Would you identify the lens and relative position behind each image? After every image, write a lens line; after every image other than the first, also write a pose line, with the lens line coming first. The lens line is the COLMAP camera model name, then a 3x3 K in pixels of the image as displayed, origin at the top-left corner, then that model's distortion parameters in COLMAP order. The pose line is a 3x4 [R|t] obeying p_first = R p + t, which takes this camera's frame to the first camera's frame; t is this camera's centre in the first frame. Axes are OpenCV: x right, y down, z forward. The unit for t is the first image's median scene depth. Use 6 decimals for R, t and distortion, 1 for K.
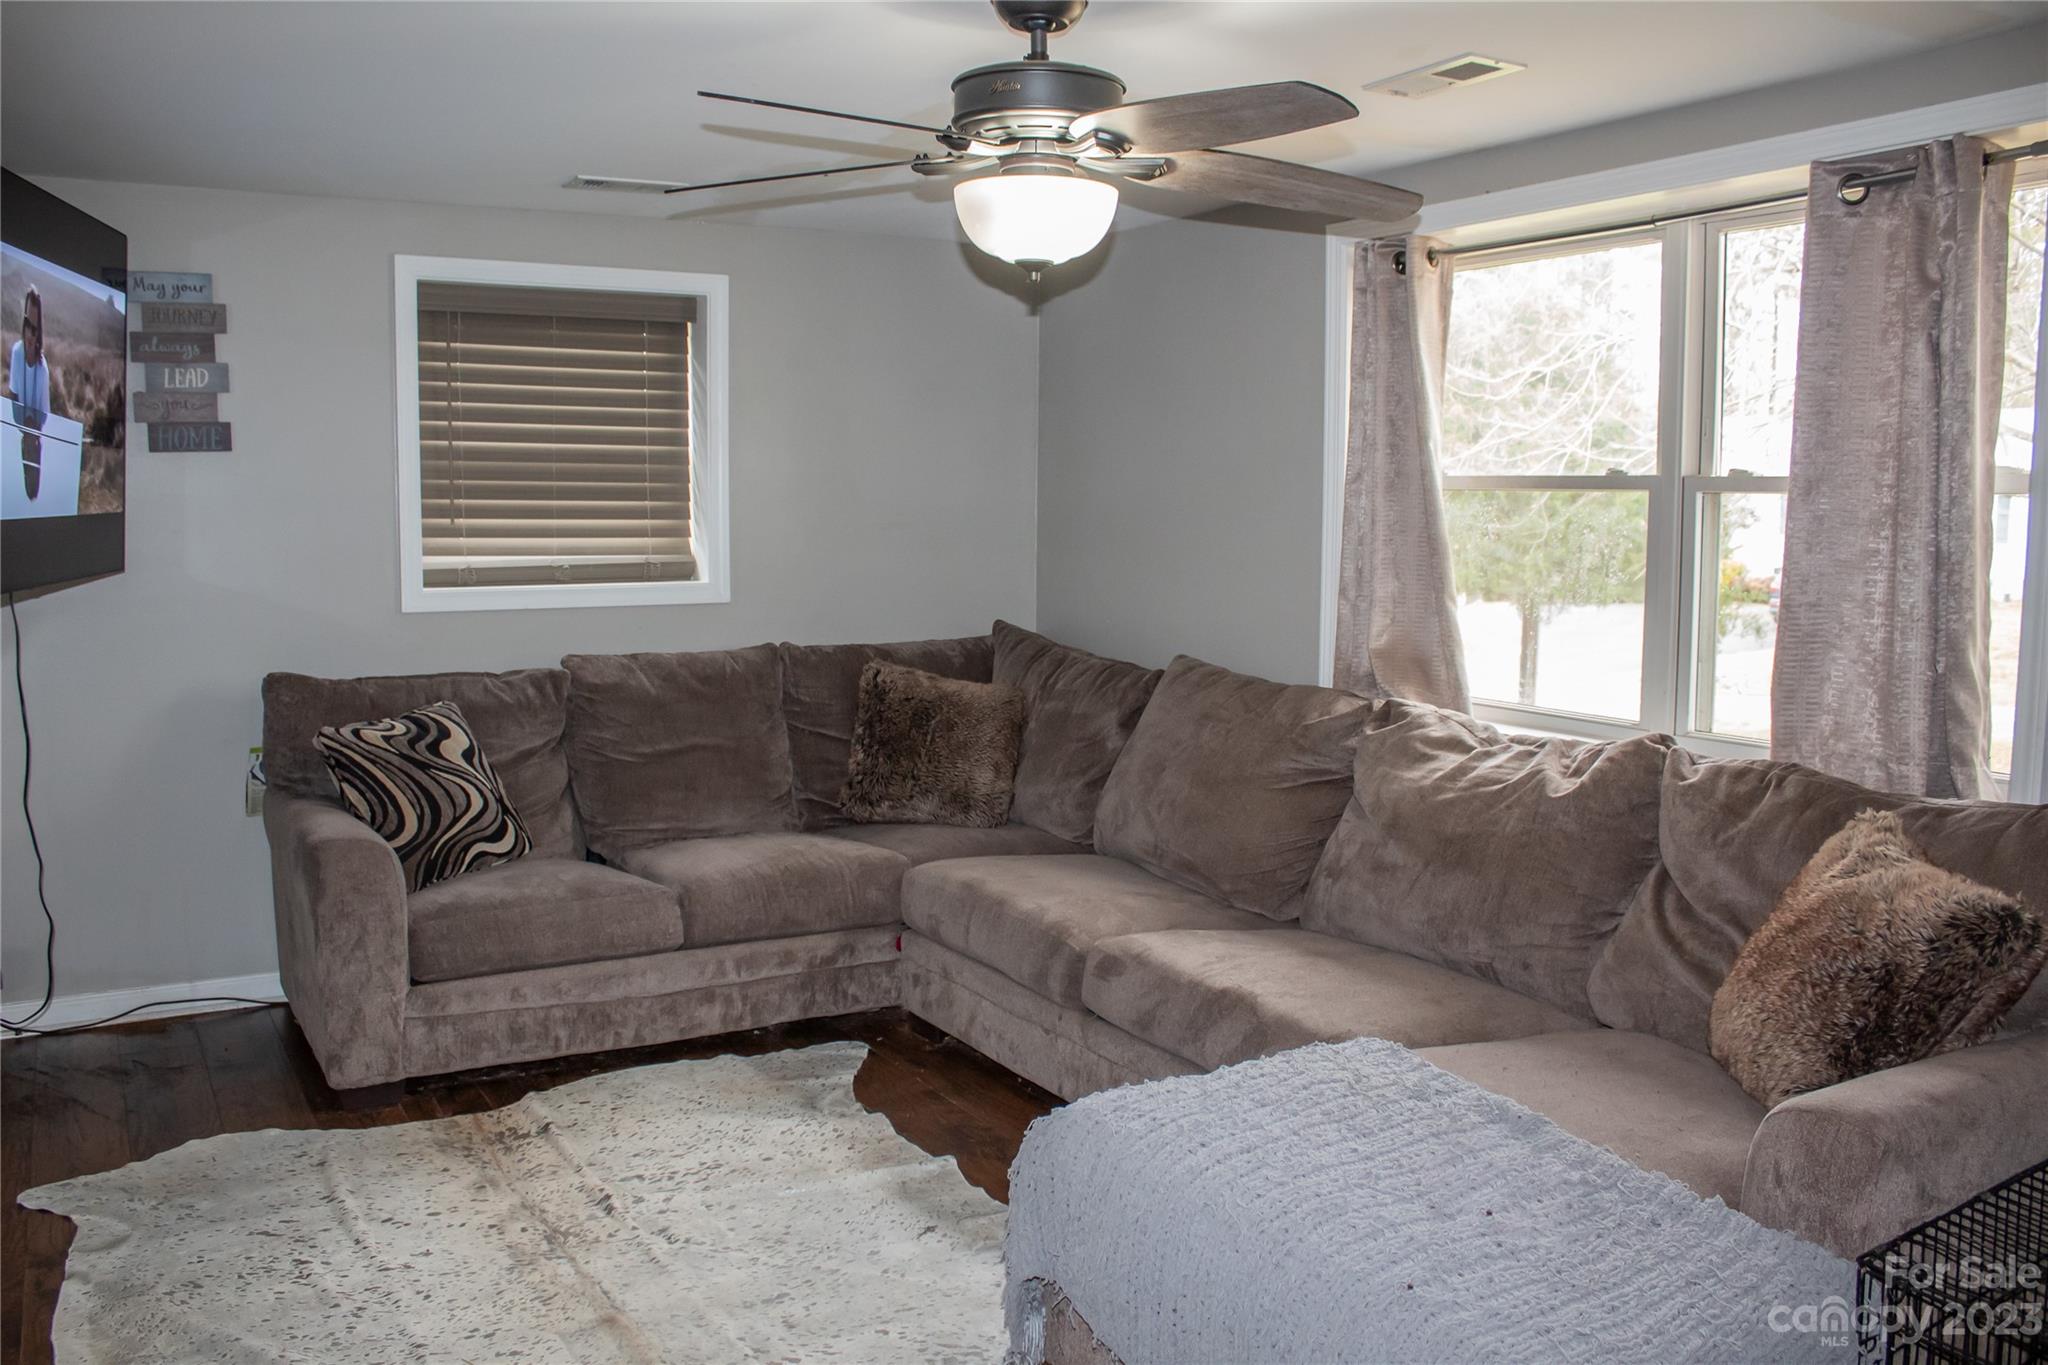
lens RADIAL K [[1680.6, 0, 1024.0], [0, 1680.6, 682.5], [0, 0, 1]] dist [-0.173160, 0.162512]
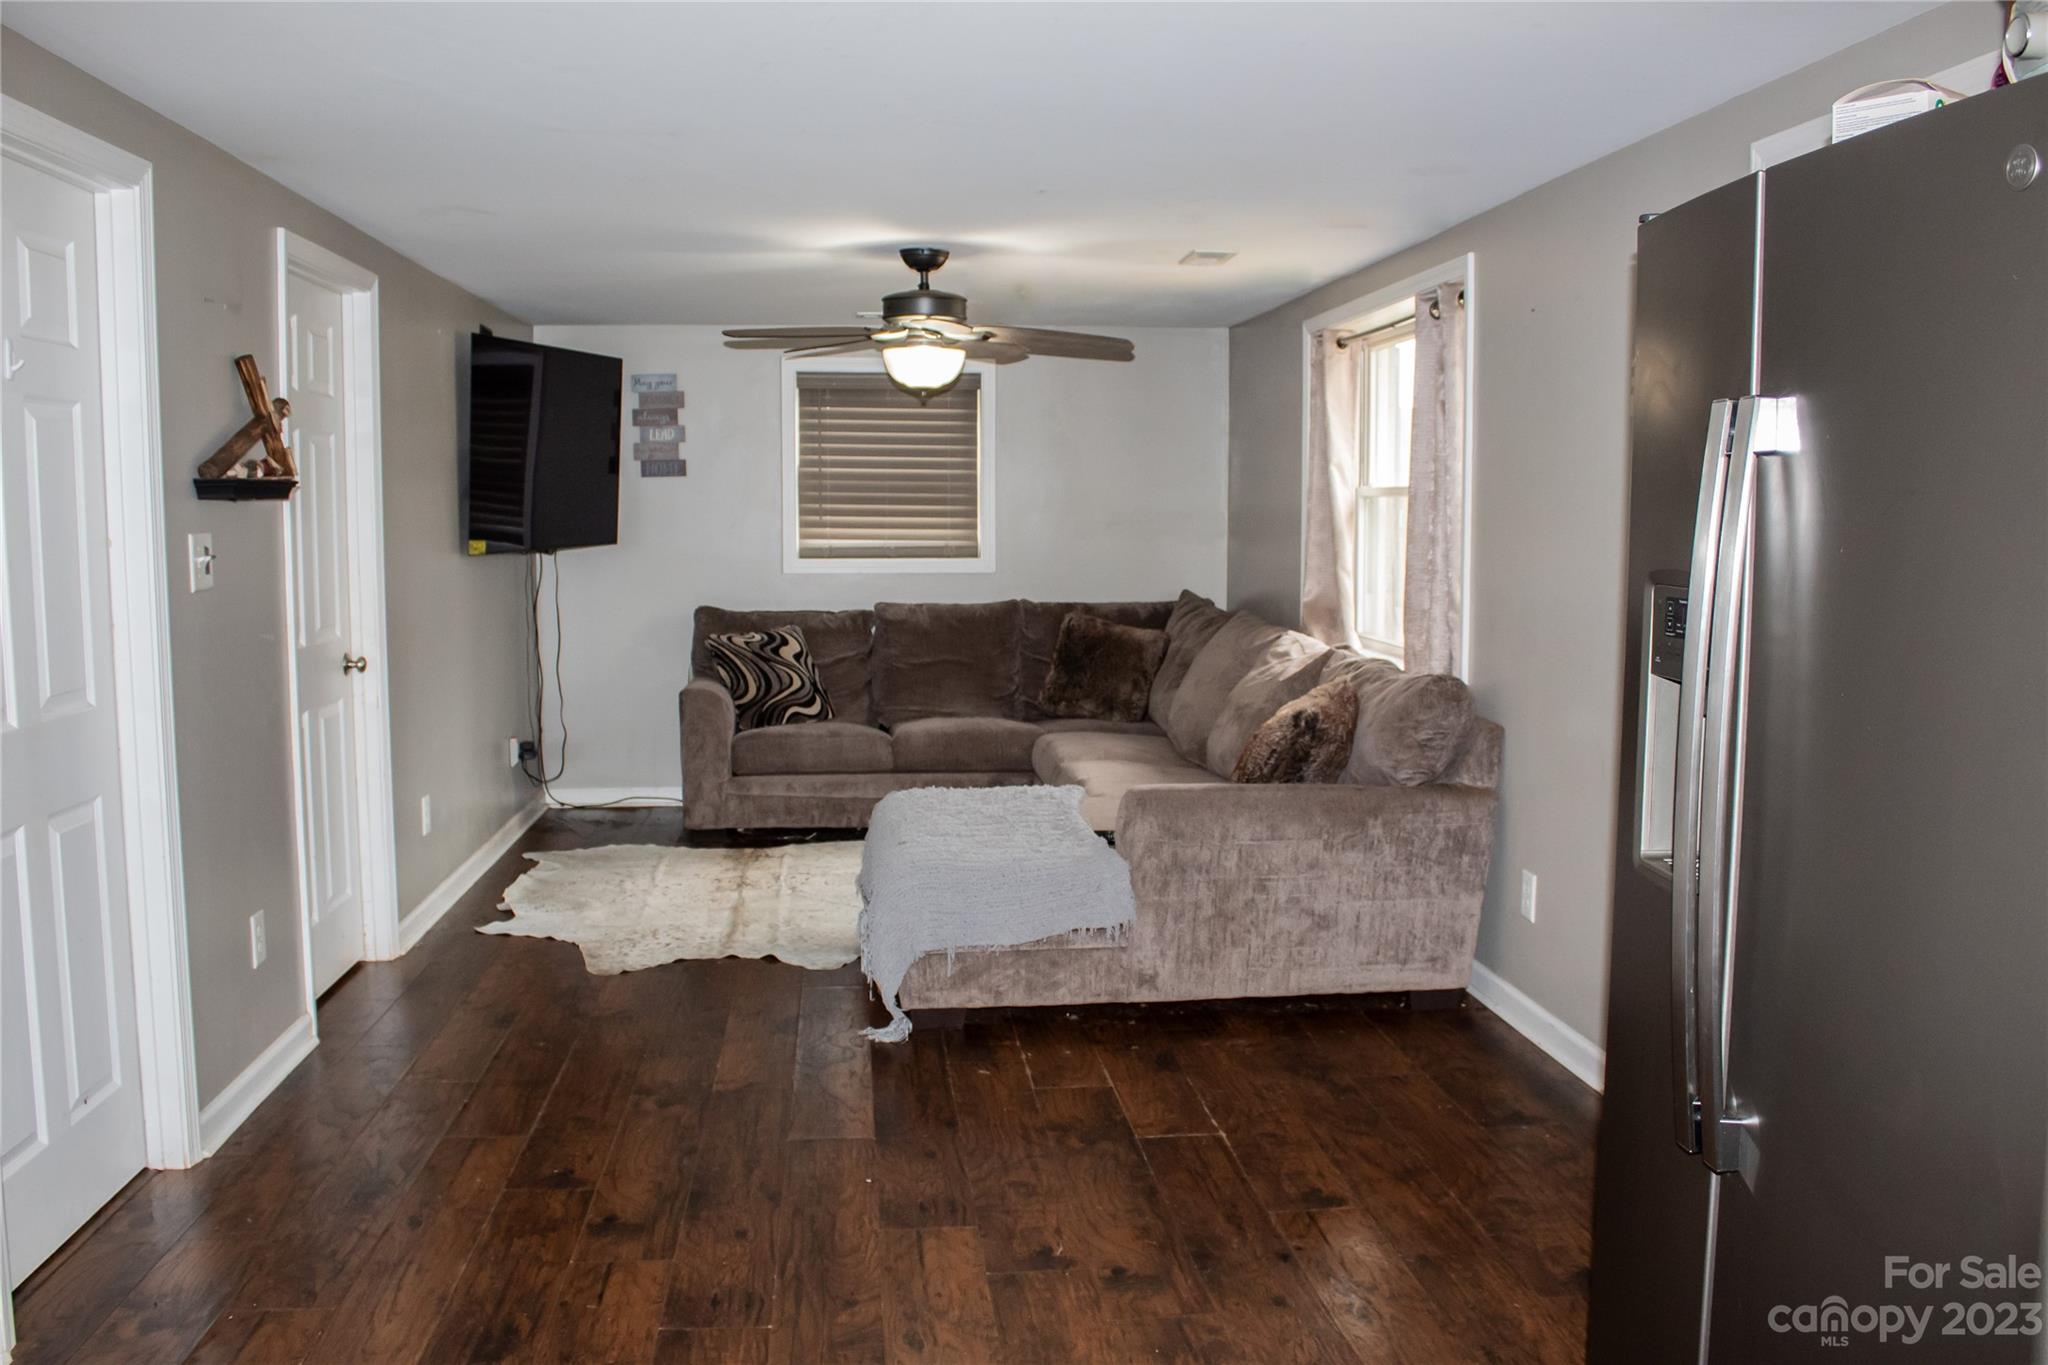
lens RADIAL K [[1680.6, 0, 1024.0], [0, 1680.6, 682.5], [0, 0, 1]] dist [-0.173160, 0.162512]
pose [[0.915896, 0.041284, -0.399288, 0.558013], [-0.042267, 0.999086, 0.006346, 0.050000], [0.399185, 0.011065, 0.916804, -0.475284]]
